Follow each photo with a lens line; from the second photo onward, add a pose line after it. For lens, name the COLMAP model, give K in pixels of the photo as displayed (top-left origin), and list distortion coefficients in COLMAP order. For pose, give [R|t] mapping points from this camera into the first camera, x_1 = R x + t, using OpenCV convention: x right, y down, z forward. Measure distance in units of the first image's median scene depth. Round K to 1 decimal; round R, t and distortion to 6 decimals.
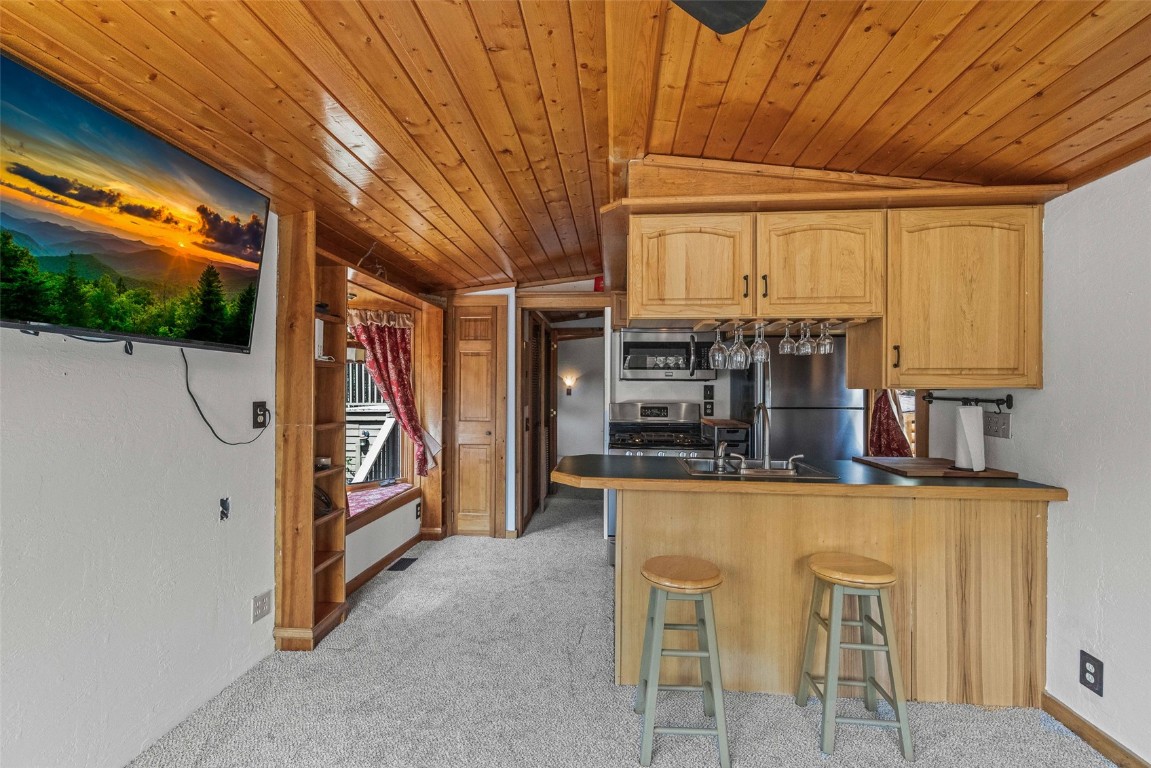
lens RADIAL K [[500.4, 0, 575.0], [0, 500.4, 386.4], [0, 0, 1]] dist [-0.001479, 0.000477]
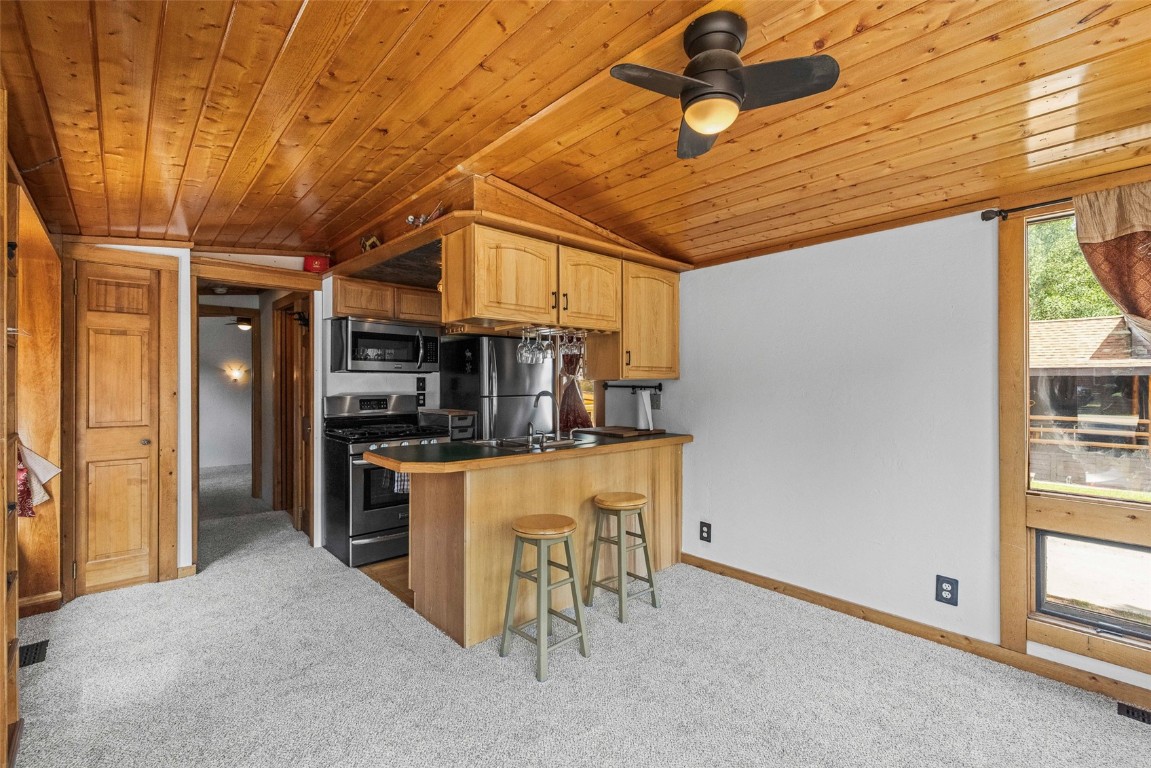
lens RADIAL K [[500.4, 0, 585.6], [0, 500.4, 381.8], [0, 0, 1]] dist [-0.001479, 0.000477]
pose [[0.673709, -0.004000, 0.738986, -0.394016], [0.000702, 0.999988, 0.004772, 0.003404], [-0.738997, -0.002696, 0.673704, 0.047364]]
